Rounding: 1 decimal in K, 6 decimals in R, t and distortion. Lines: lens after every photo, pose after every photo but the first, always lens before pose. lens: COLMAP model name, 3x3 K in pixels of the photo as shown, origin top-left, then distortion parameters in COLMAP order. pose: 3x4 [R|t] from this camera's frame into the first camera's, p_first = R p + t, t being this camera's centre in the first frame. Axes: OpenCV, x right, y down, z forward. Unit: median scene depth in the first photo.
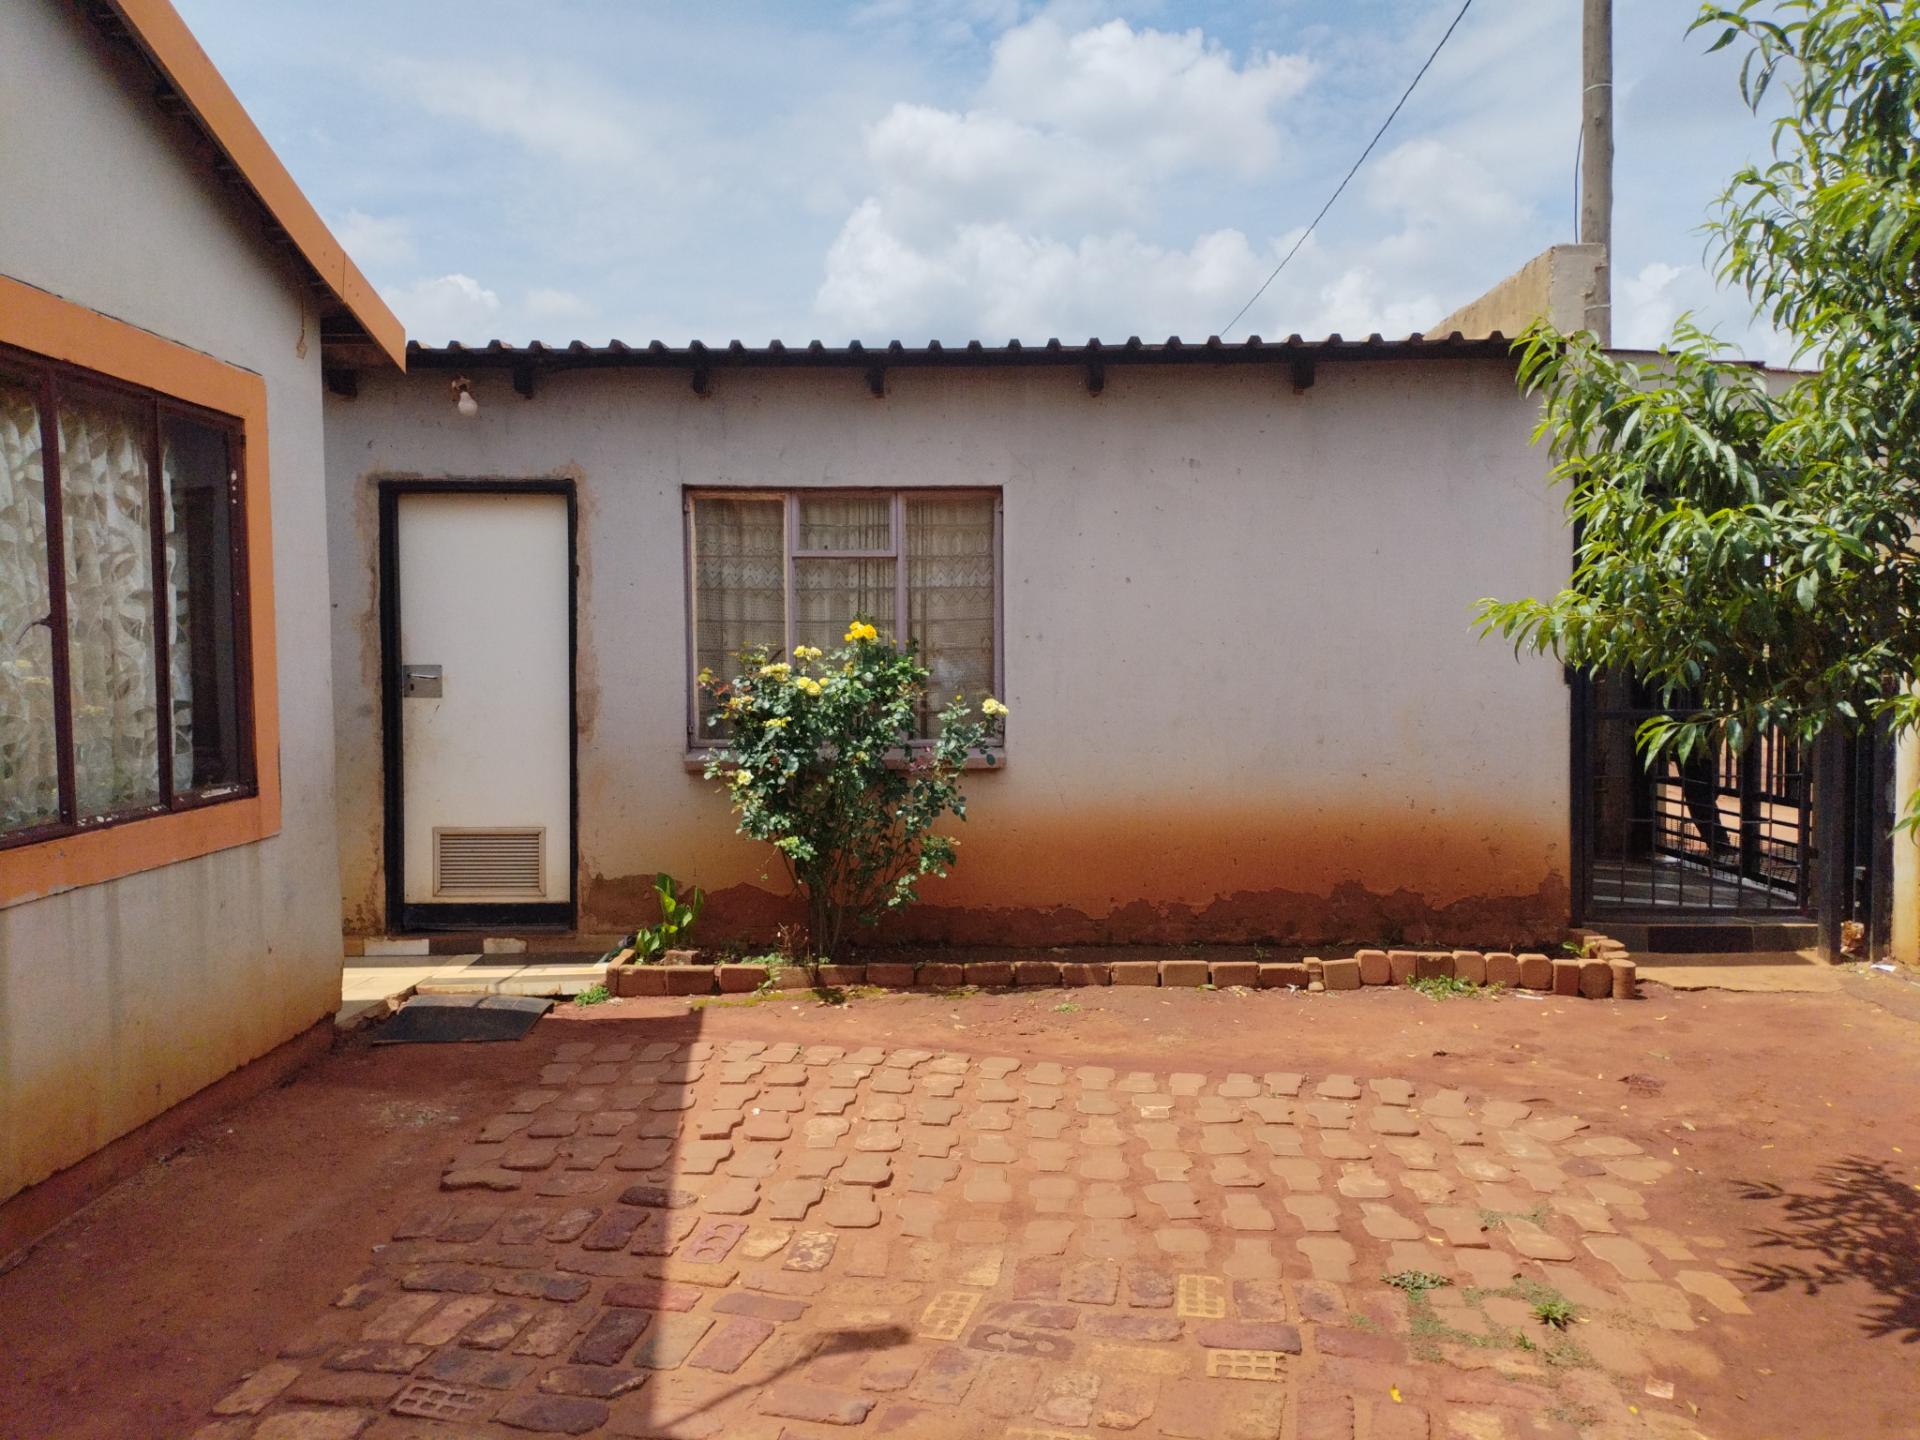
lens RADIAL K [[1435.4, 0, 950.9], [0, 1435.4, 701.5], [0, 0, 1]] dist [0.090625, -0.107219]
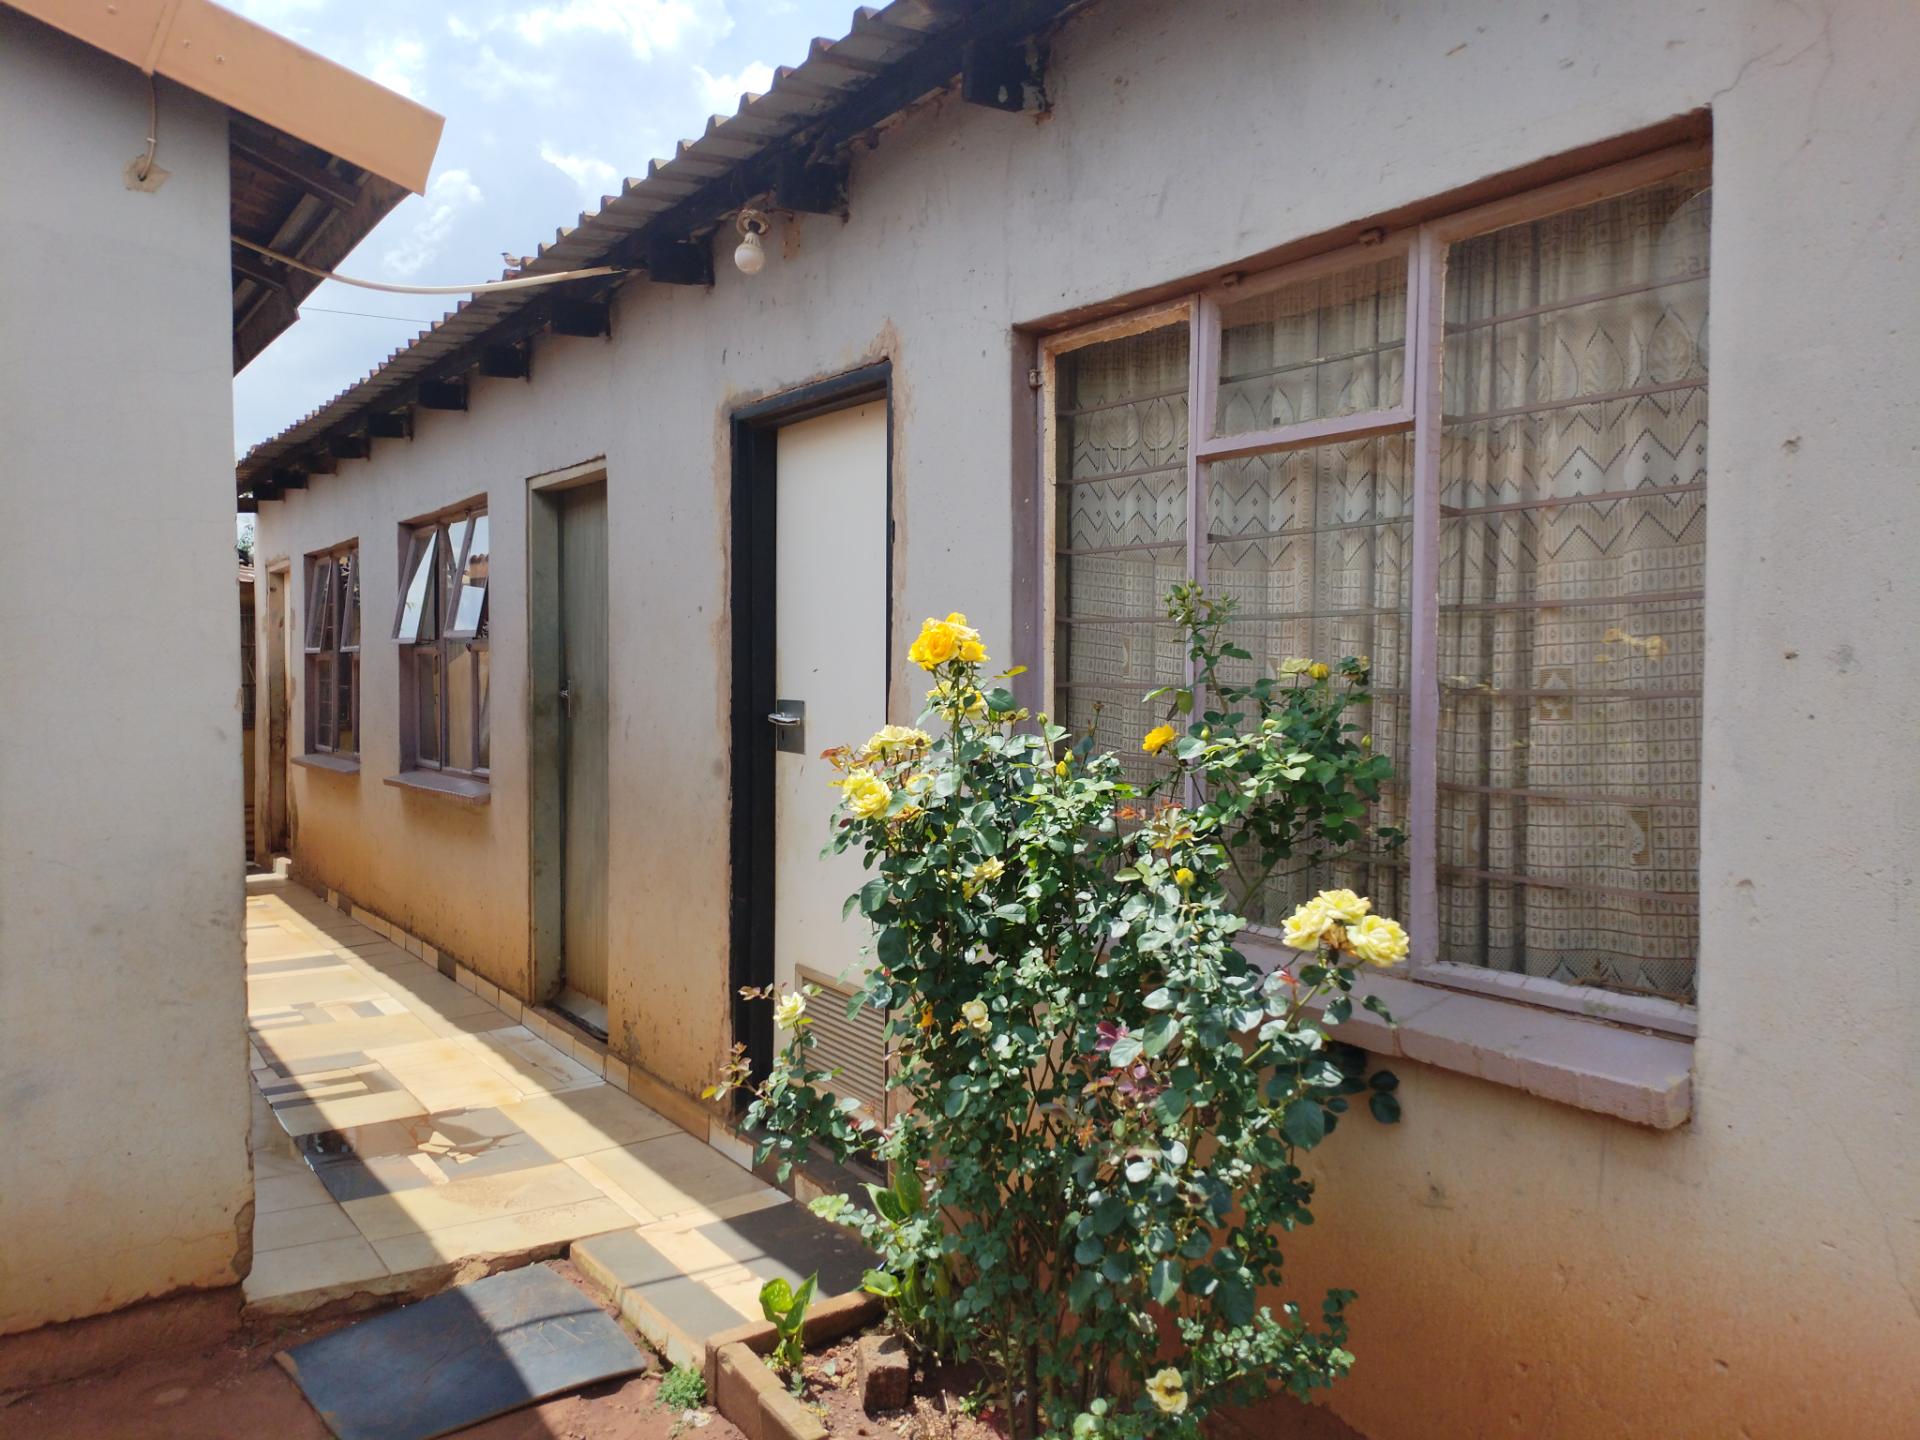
lens RADIAL K [[1435.4, 0, 950.9], [0, 1435.4, 701.5], [0, 0, 1]] dist [0.090625, -0.107219]
pose [[0.567060, 0.027893, -0.823204, 0.203381], [-0.035373, 0.999329, 0.009494, -0.036702], [0.822917, 0.023735, 0.567666, 0.782452]]
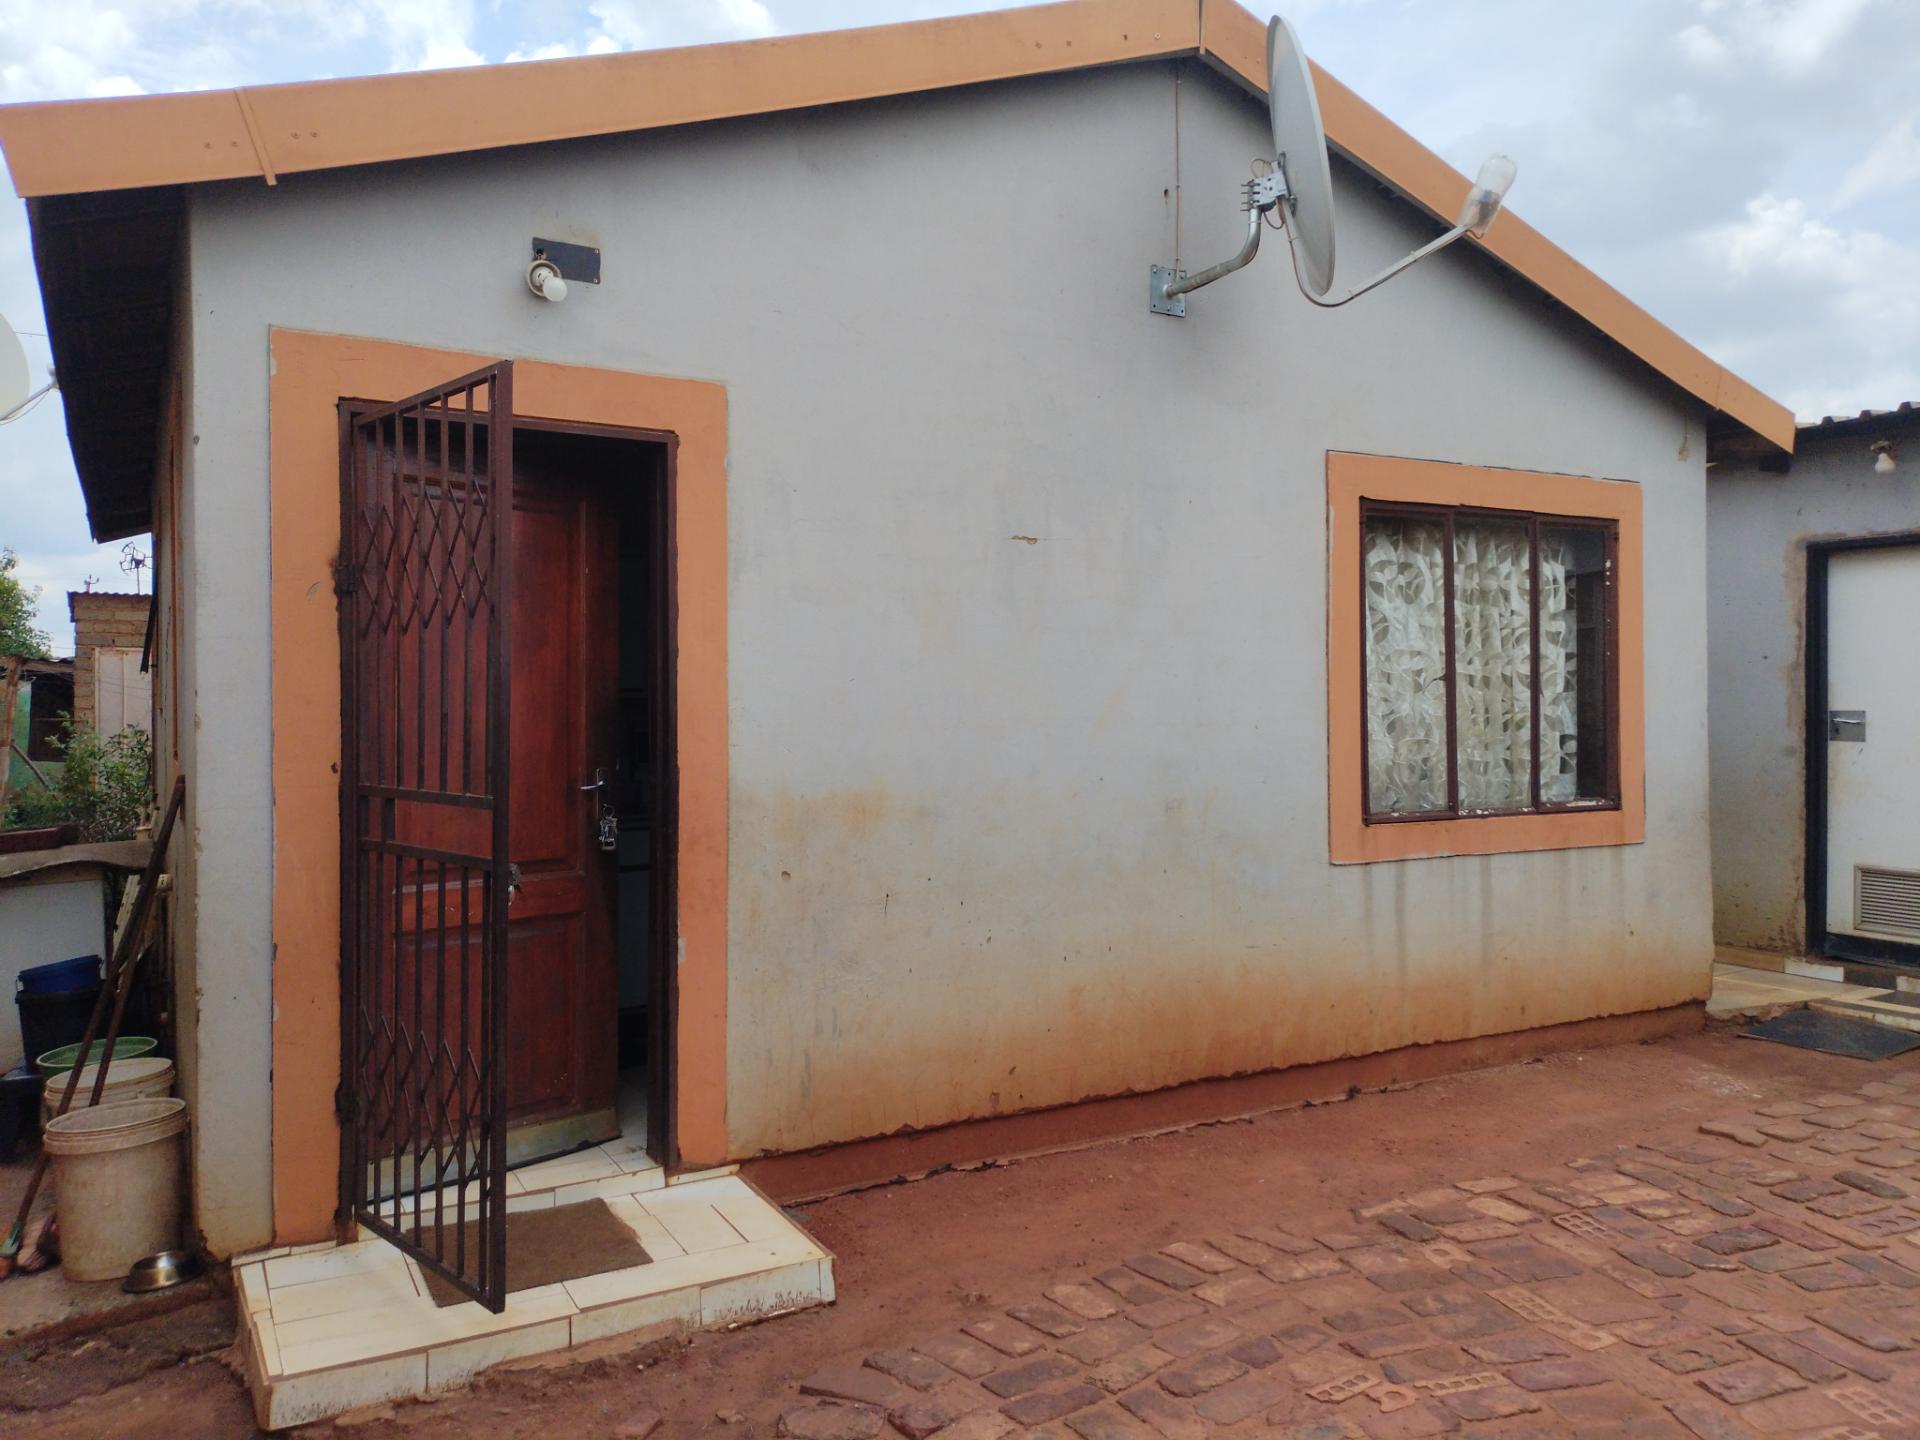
lens RADIAL K [[1435.4, 0, 950.9], [0, 1435.4, 701.5], [0, 0, 1]] dist [0.090625, -0.107219]
pose [[0.495081, 0.003390, -0.868840, 0.270639], [-0.031866, 0.999390, -0.014258, 0.004808], [0.868262, 0.034746, 0.494887, -0.118404]]
